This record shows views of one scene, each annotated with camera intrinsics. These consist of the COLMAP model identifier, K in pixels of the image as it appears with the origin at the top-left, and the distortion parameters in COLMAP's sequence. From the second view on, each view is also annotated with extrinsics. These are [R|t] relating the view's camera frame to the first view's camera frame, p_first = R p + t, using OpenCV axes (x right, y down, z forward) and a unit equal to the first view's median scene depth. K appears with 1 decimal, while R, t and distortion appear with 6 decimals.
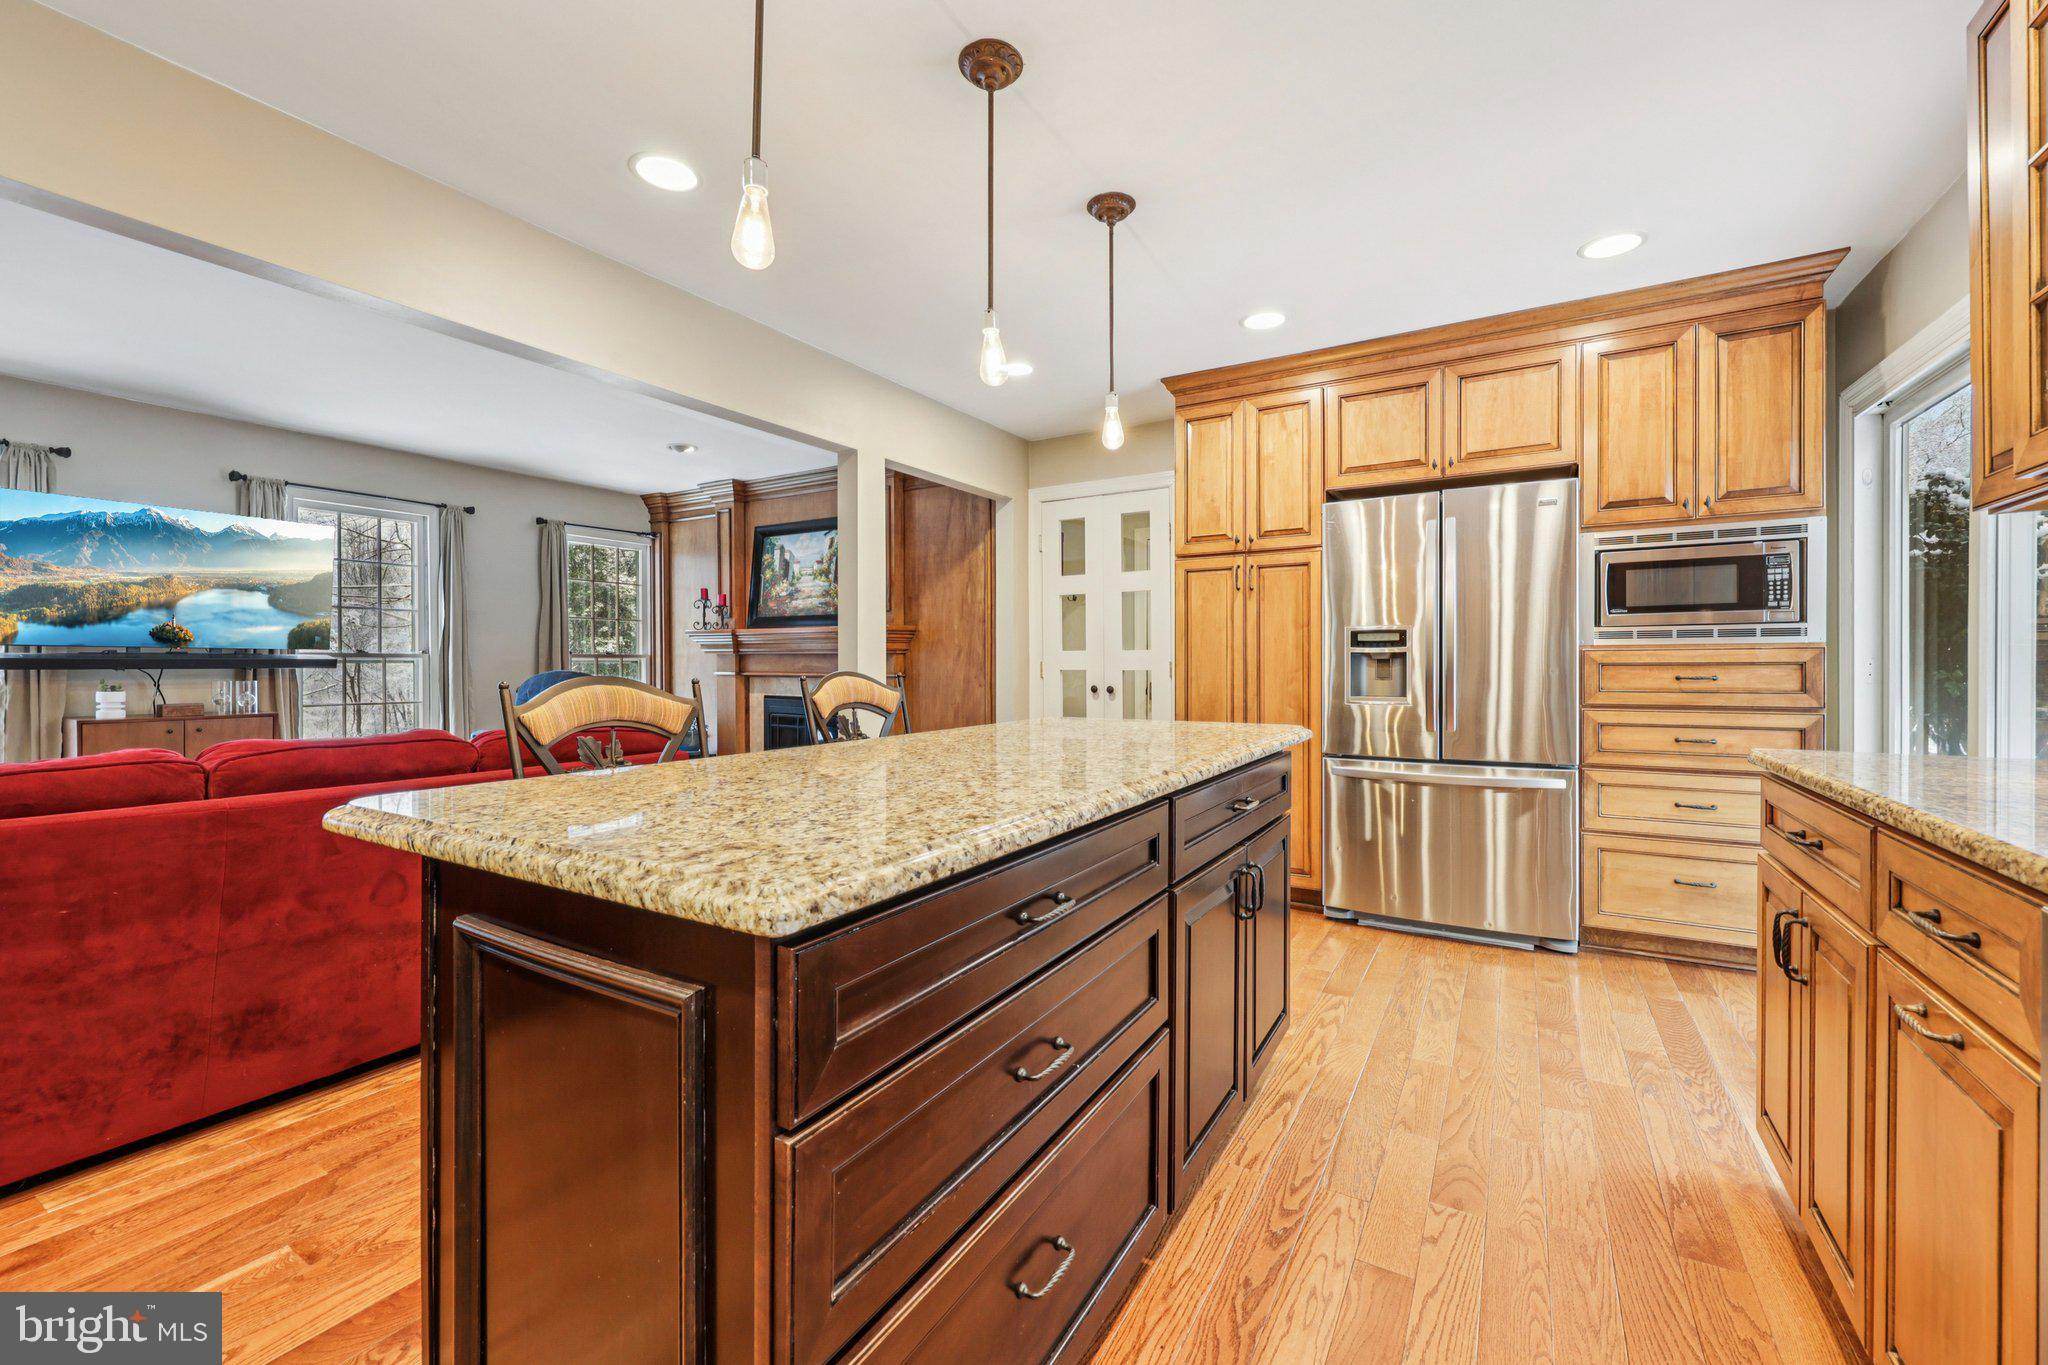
lens RADIAL K [[828.5, 0, 1024.6], [0, 828.5, 669.4], [0, 0, 1]] dist [0.001075, -0.000108]
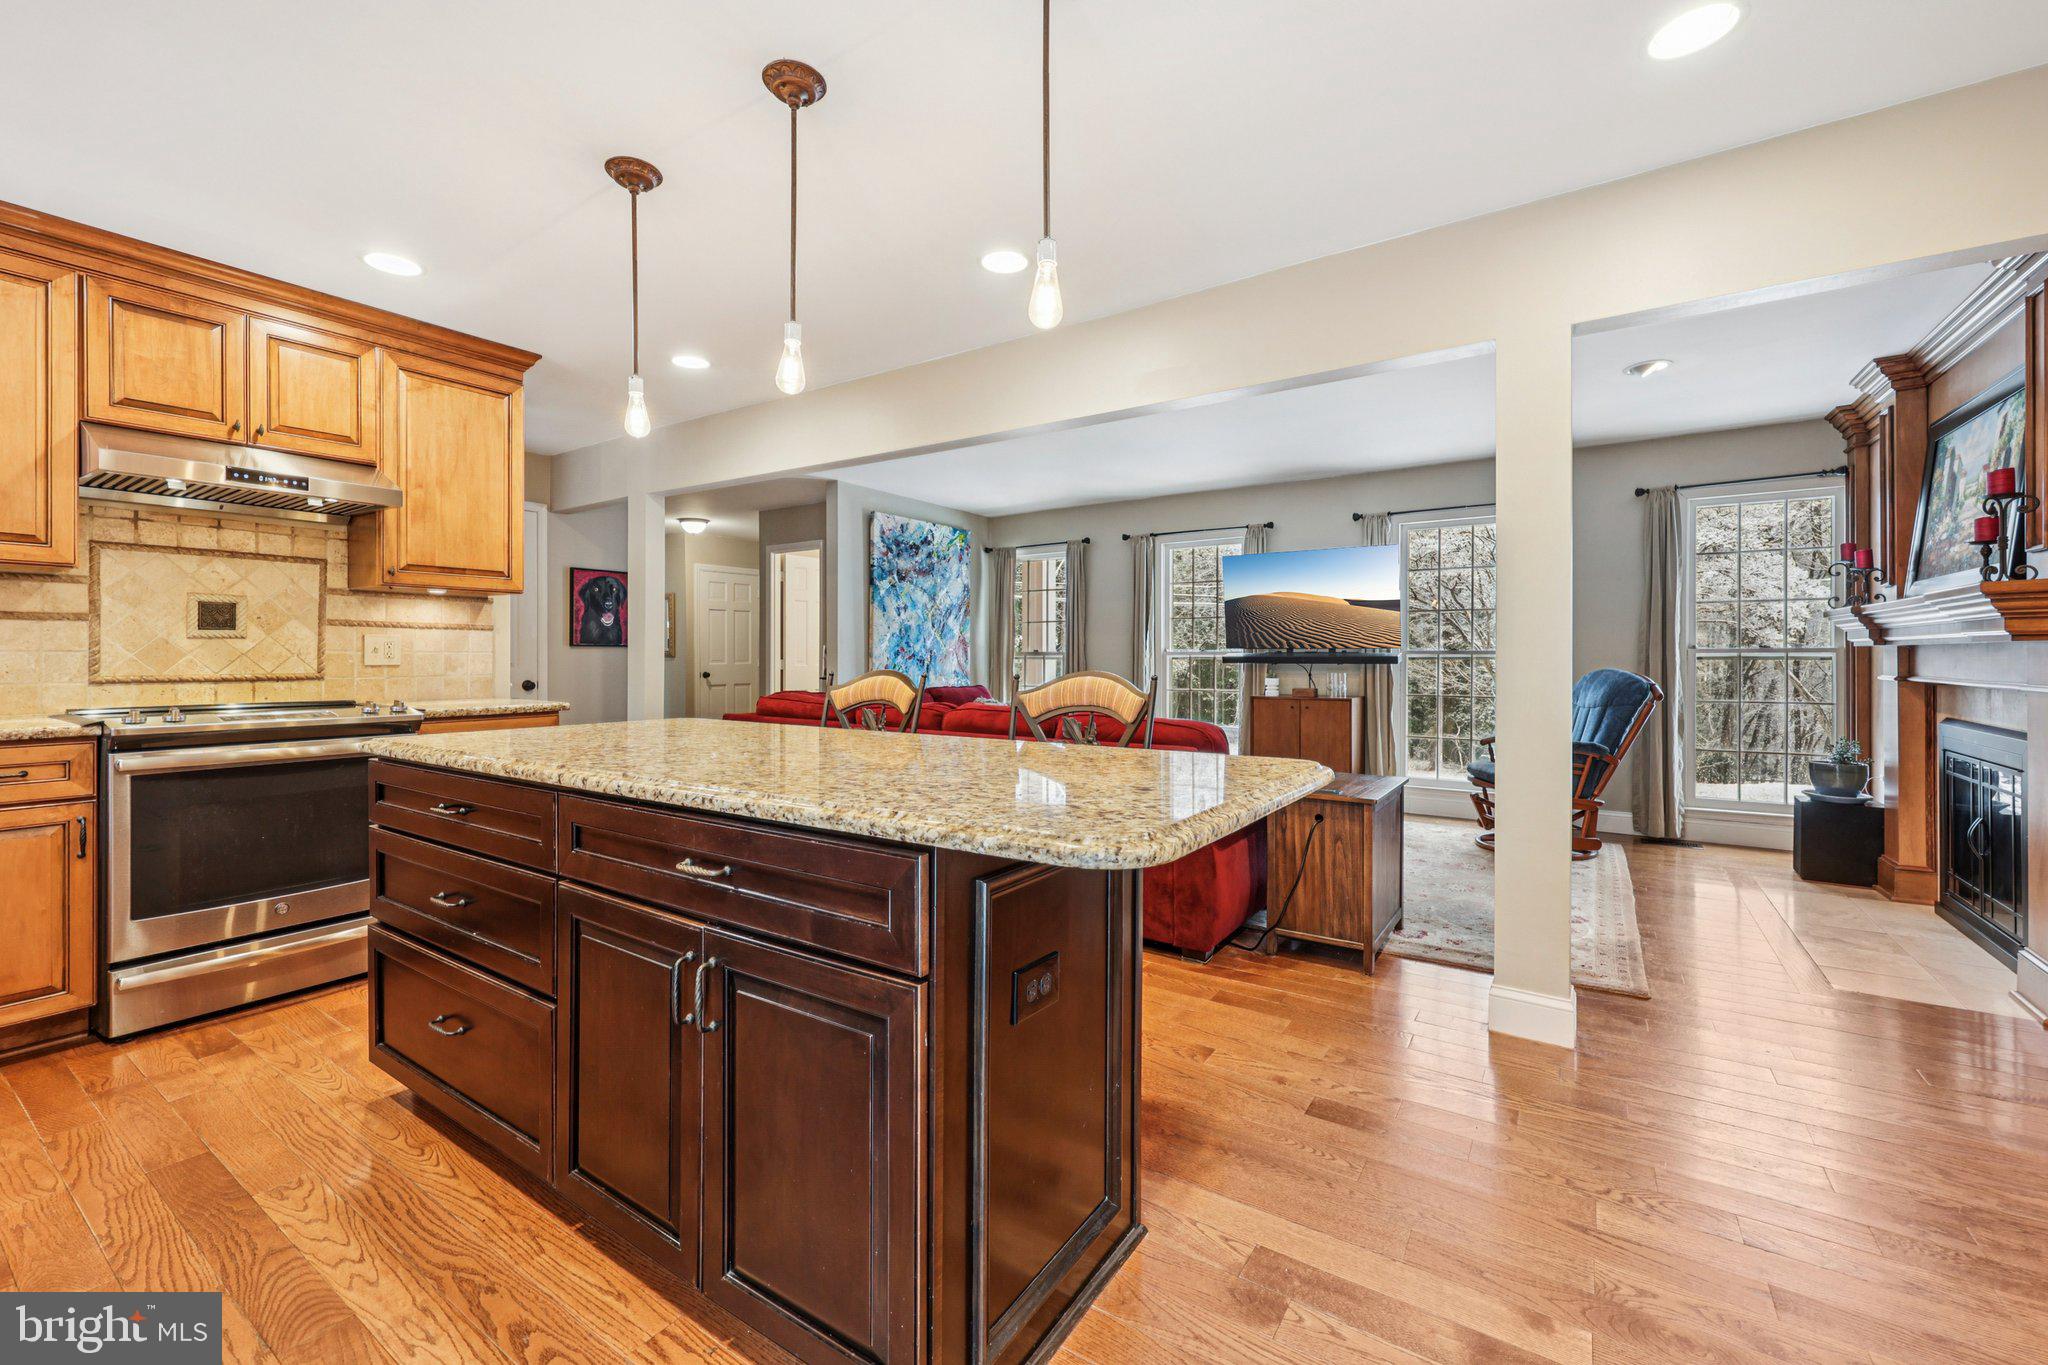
lens RADIAL K [[828.5, 0, 1027.5], [0, 828.5, 658.8], [0, 0, 1]] dist [0.001075, -0.000108]
pose [[-0.052580, -0.000949, -0.998616, 0.524965], [-0.004995, 0.999987, -0.000688, -0.006743], [0.998604, 0.004952, -0.052584, 0.724328]]
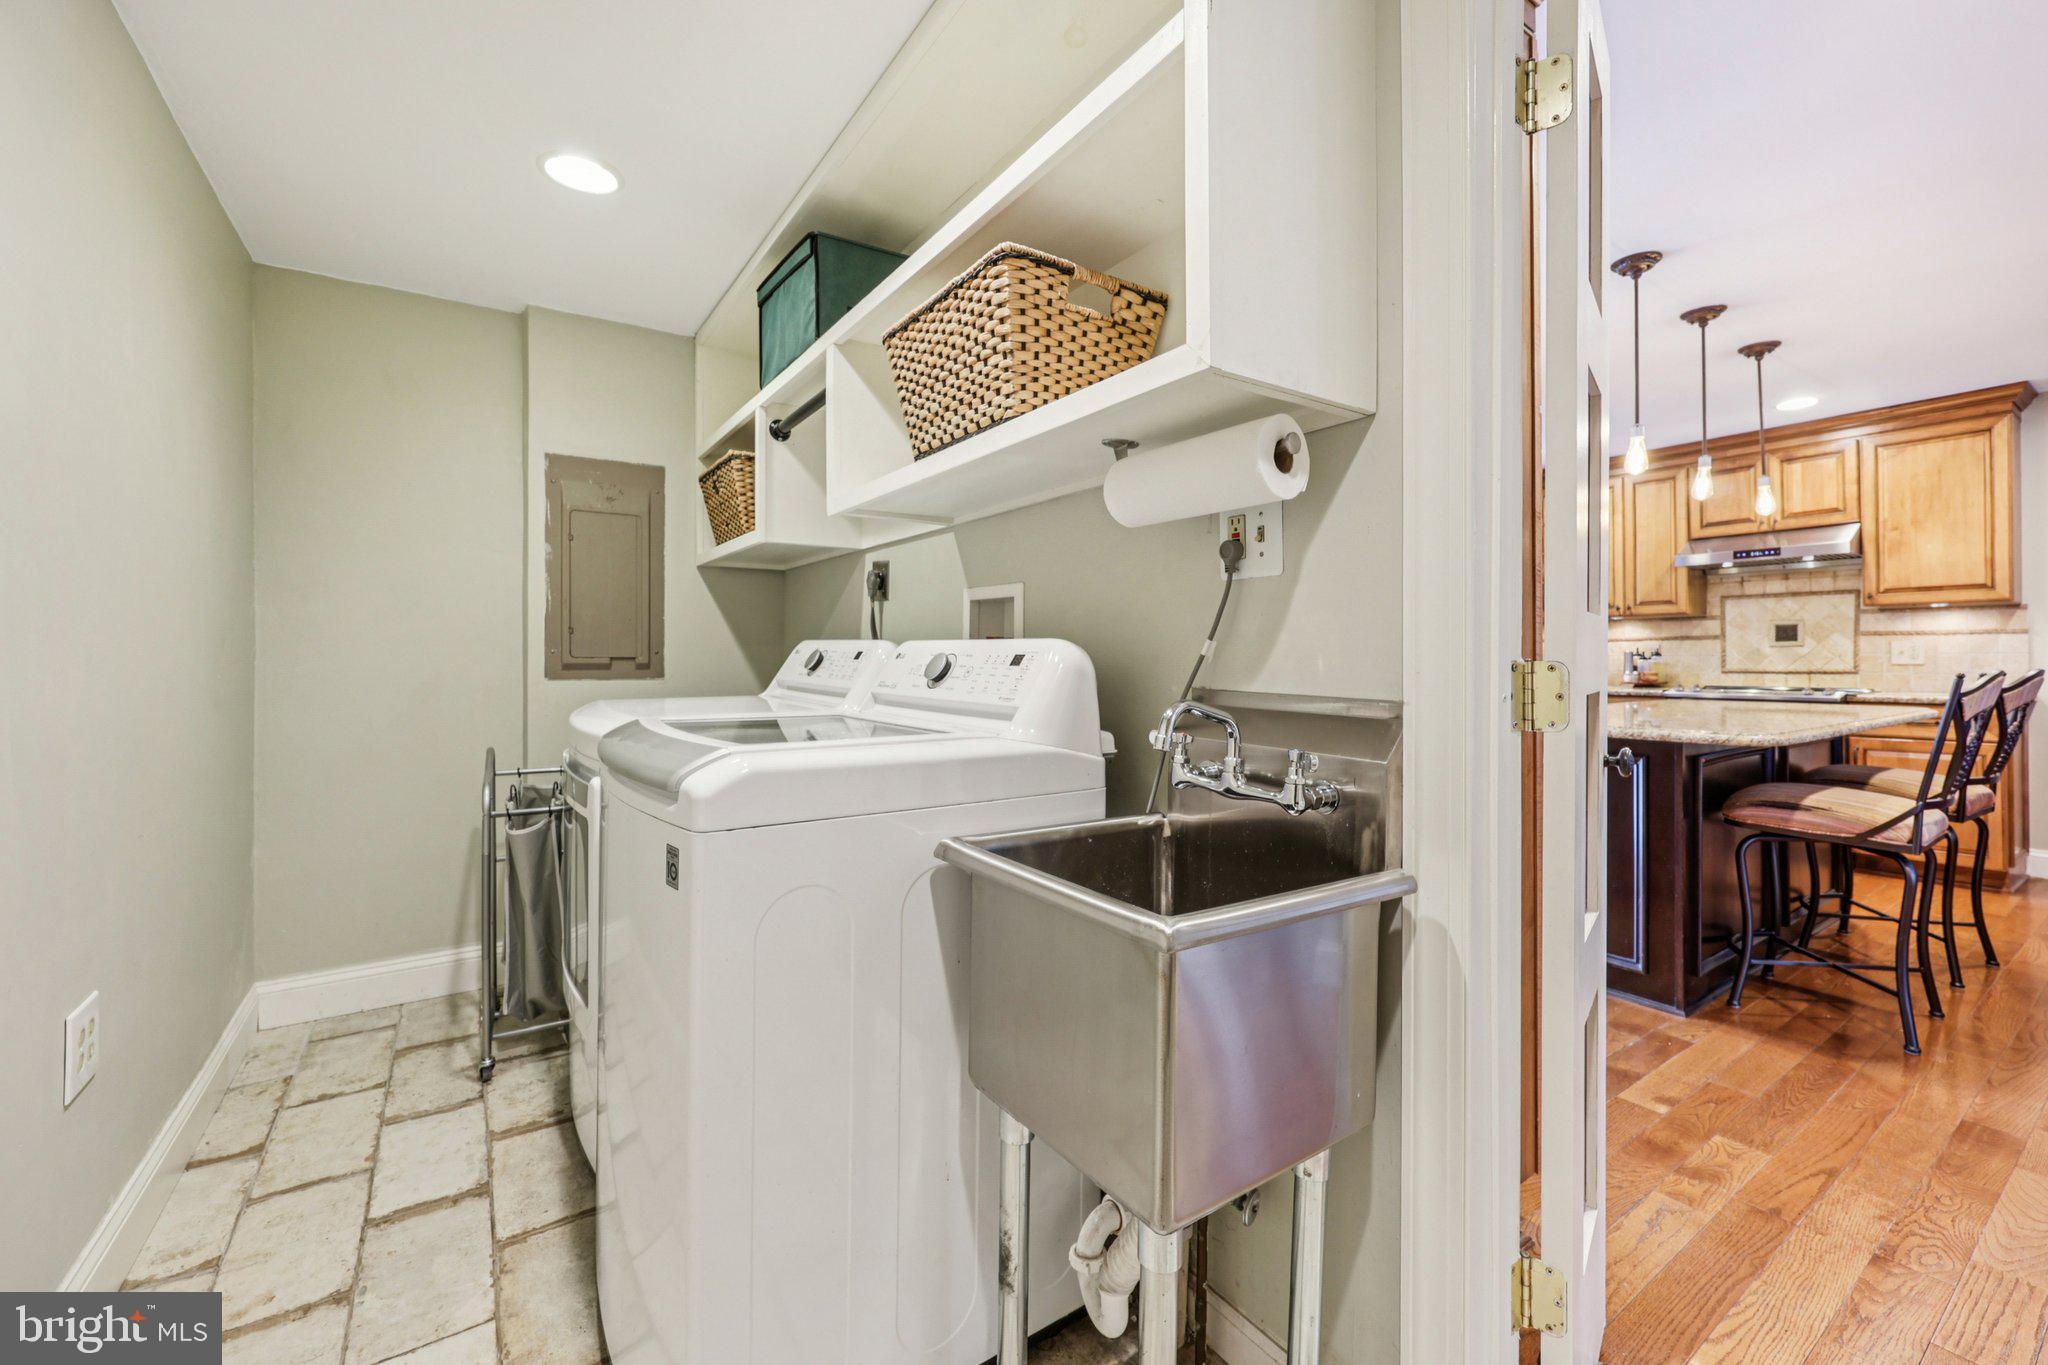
lens RADIAL K [[828.5, 0, 1016.0], [0, 828.5, 655.3], [0, 0, 1]] dist [0.001075, -0.000108]
pose [[-0.901817, 0.001458, 0.432115, 0.278485], [0.000917, 0.999999, -0.001460, -0.009005], [-0.432116, -0.000920, -0.901817, 1.677743]]
